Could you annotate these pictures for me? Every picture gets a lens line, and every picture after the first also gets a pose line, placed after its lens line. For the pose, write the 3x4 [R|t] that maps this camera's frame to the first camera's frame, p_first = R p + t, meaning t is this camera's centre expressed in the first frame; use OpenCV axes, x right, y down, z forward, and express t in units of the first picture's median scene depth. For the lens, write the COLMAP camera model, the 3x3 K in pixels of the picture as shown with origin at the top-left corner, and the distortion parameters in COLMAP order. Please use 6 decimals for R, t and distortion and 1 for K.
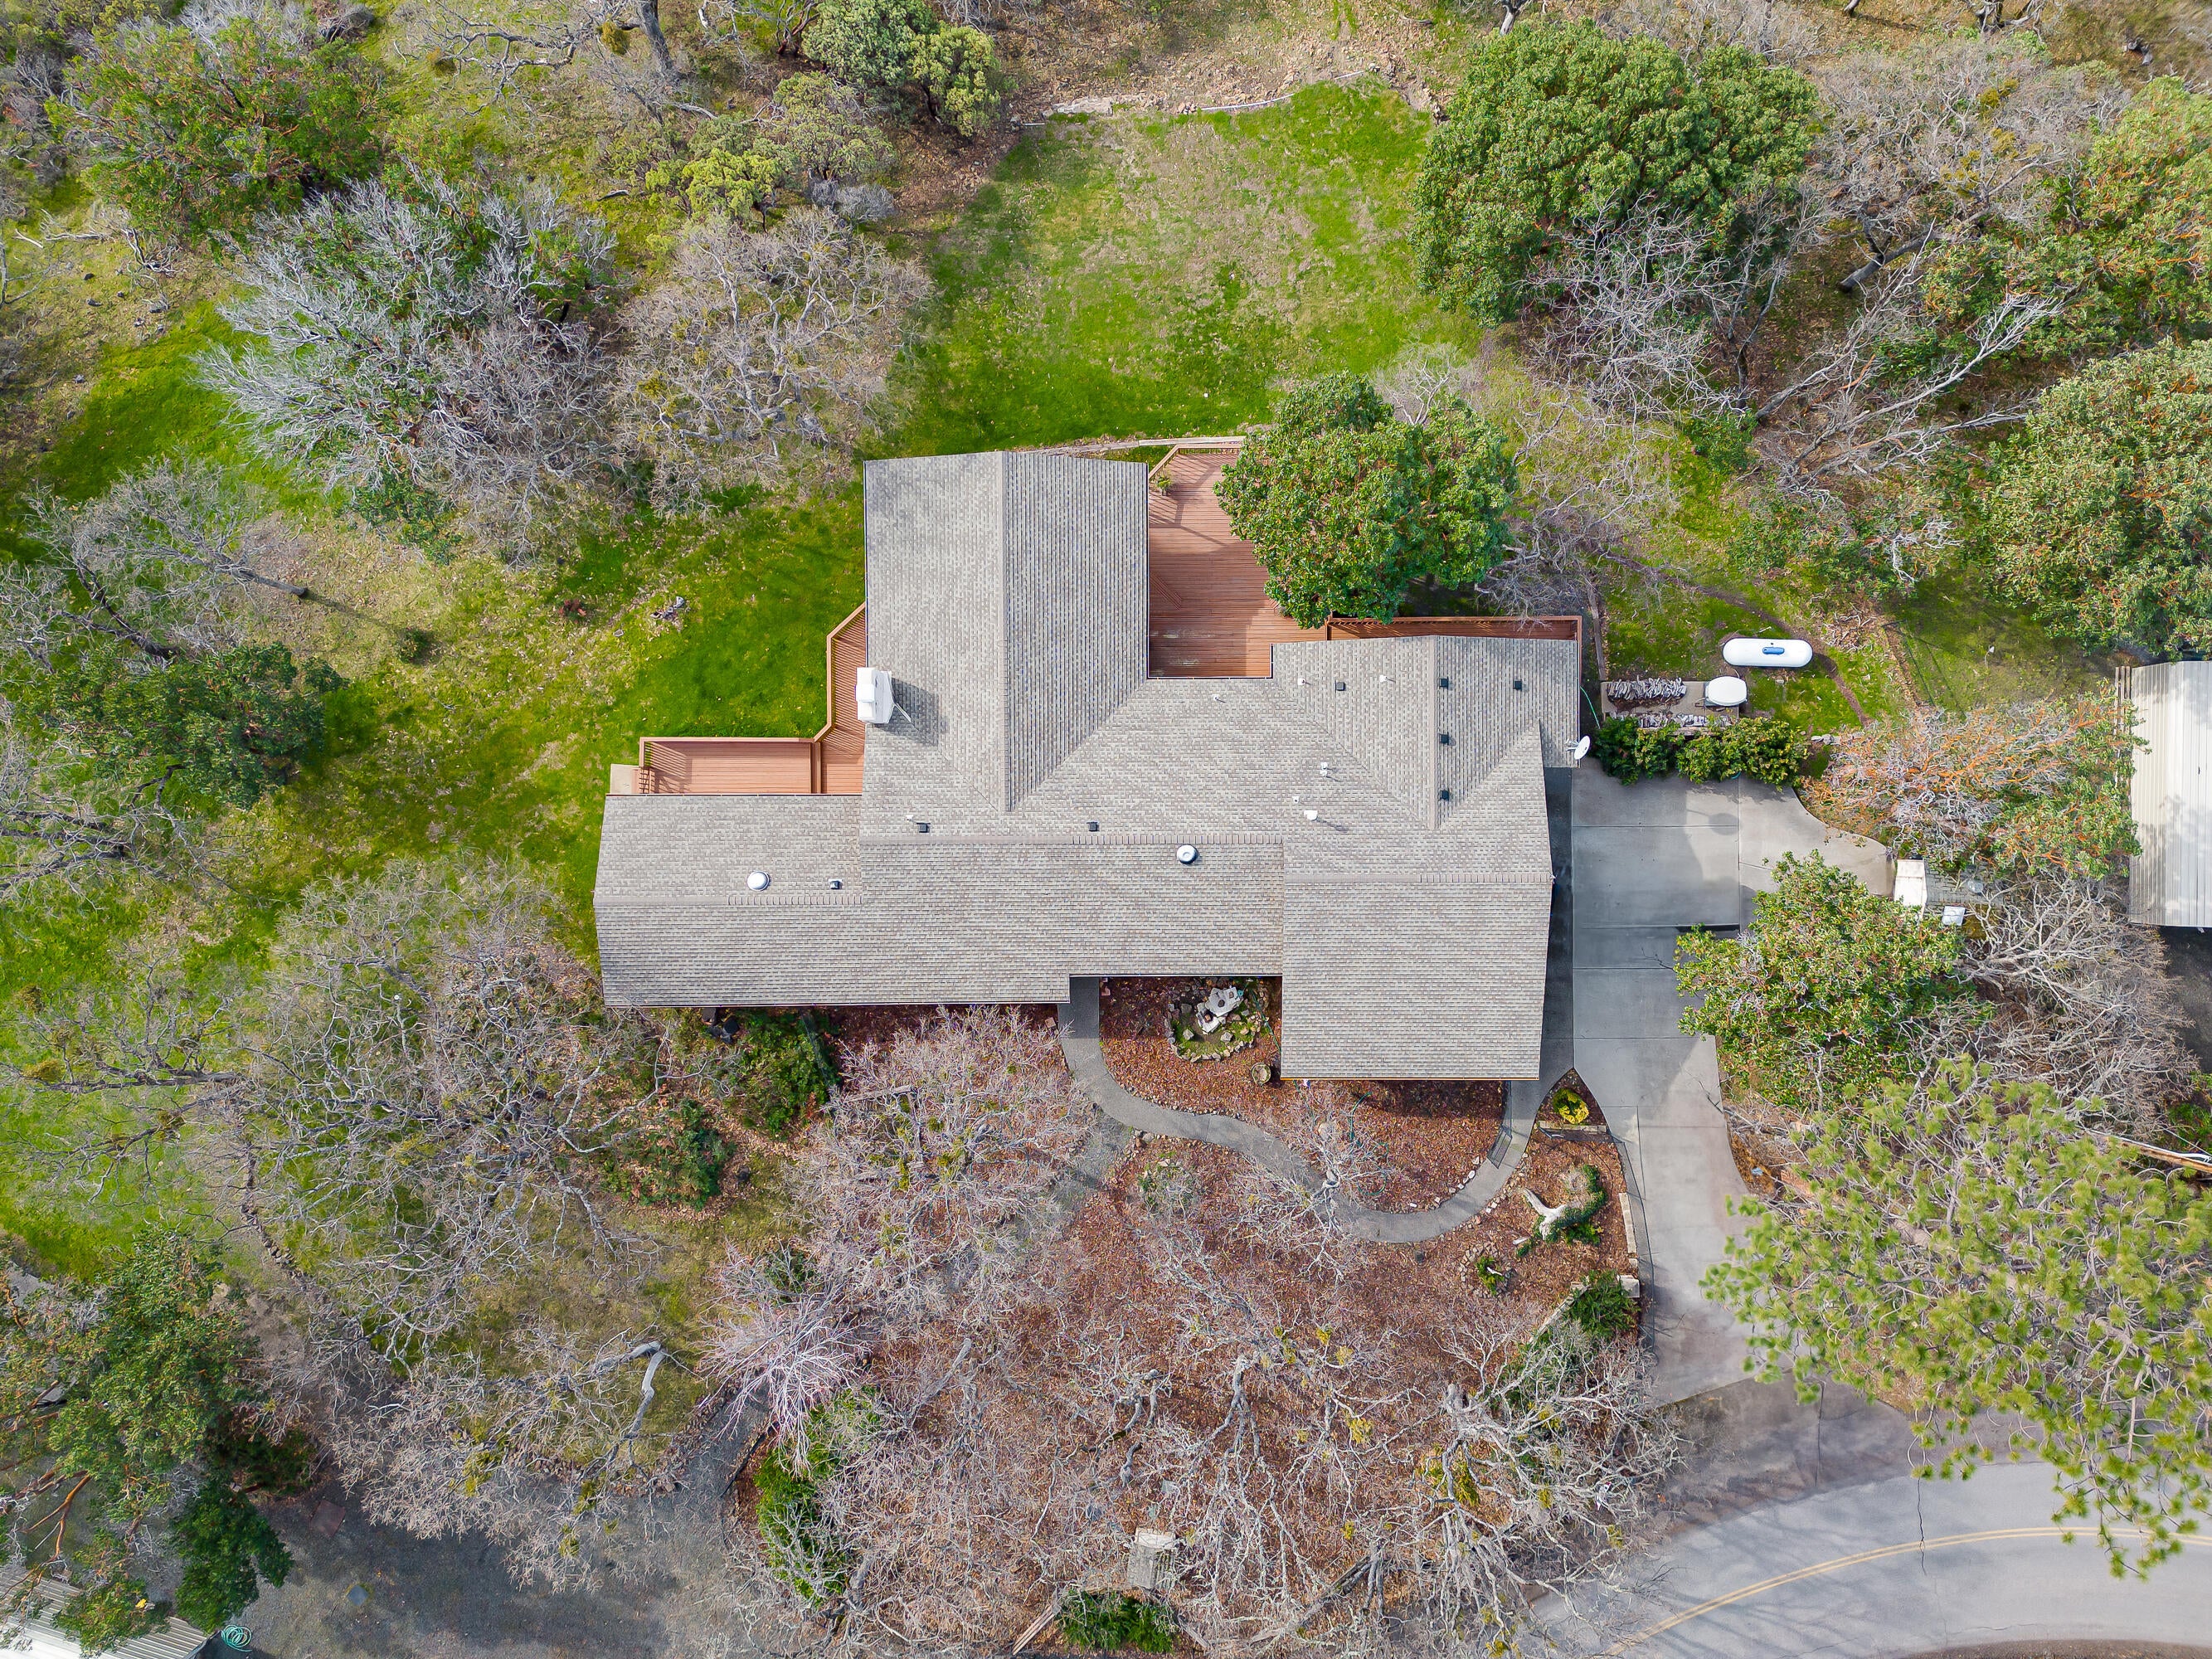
lens RADIAL K [[1668.1, 0, 1161.3], [0, 1668.1, 818.3], [0, 0, 1]] dist [0.118522, -0.090470]
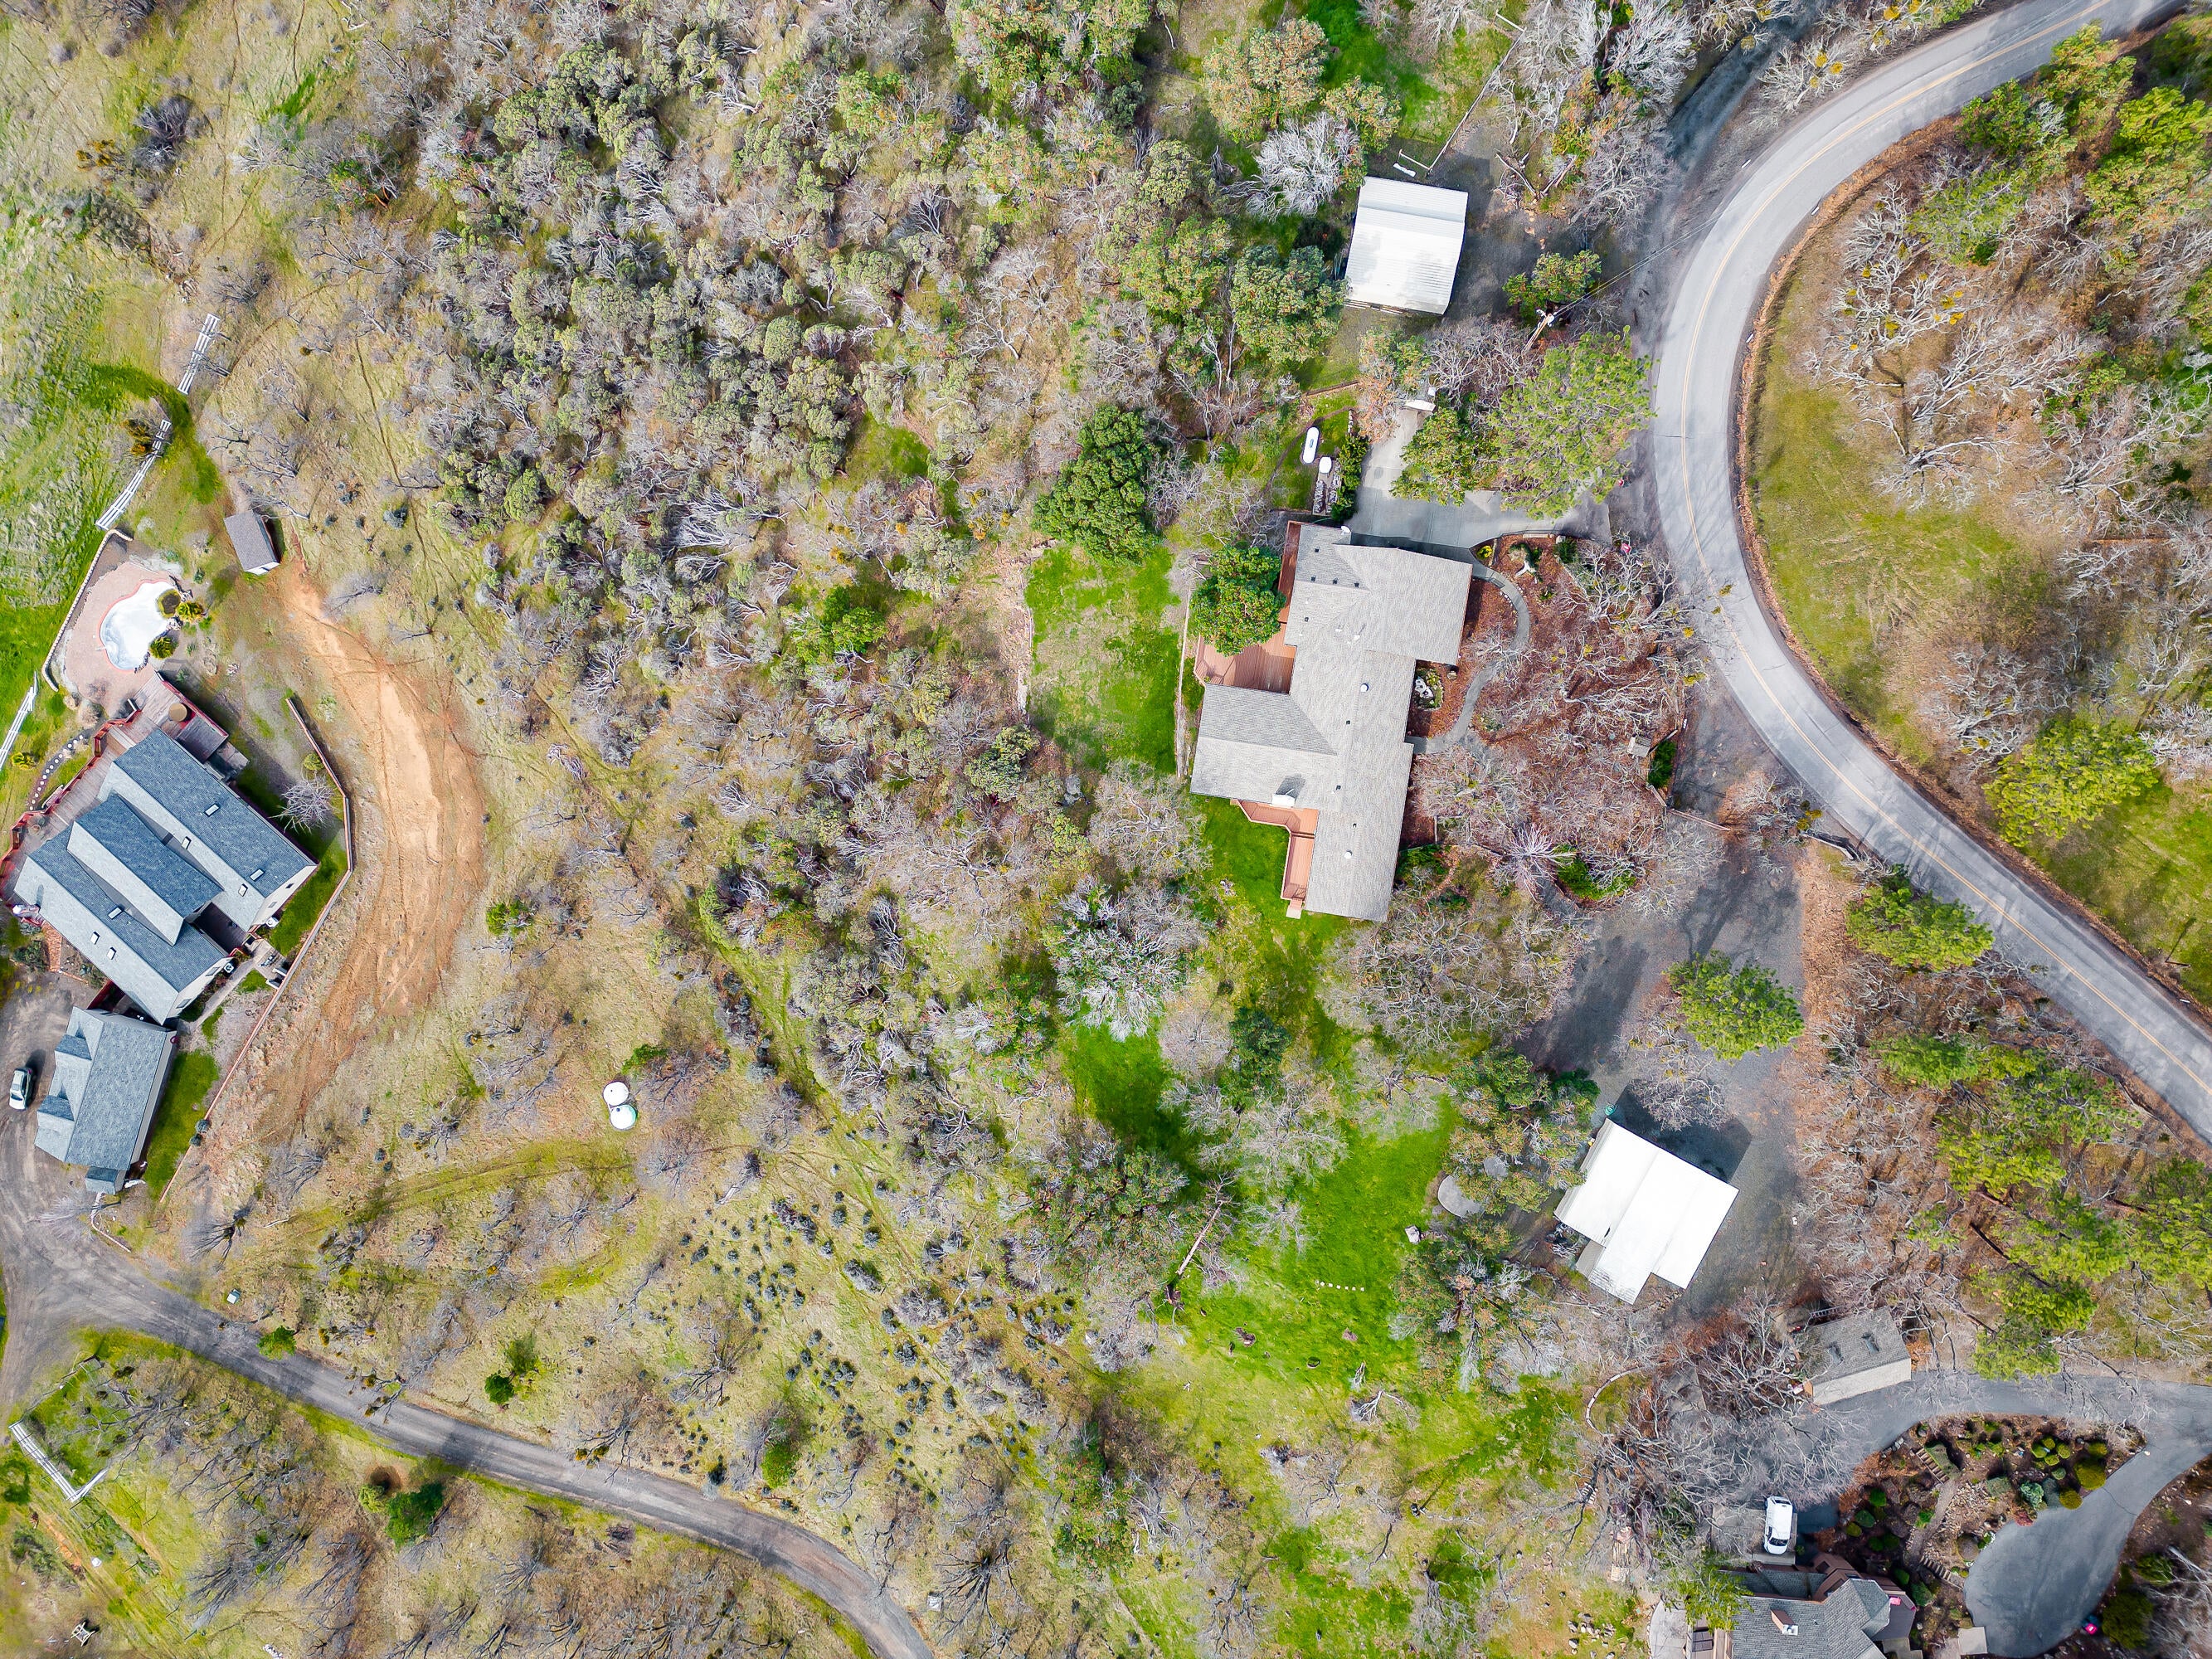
lens RADIAL K [[1511.7, 0, 1116.3], [0, 1511.7, 842.1], [0, 0, 1]] dist [0.092881, -0.101391]
pose [[0.149739, -0.988610, -0.015137, -0.222588], [0.988363, 0.150081, -0.024771, -0.242594], [0.026760, -0.011252, 0.999579, -1.247017]]
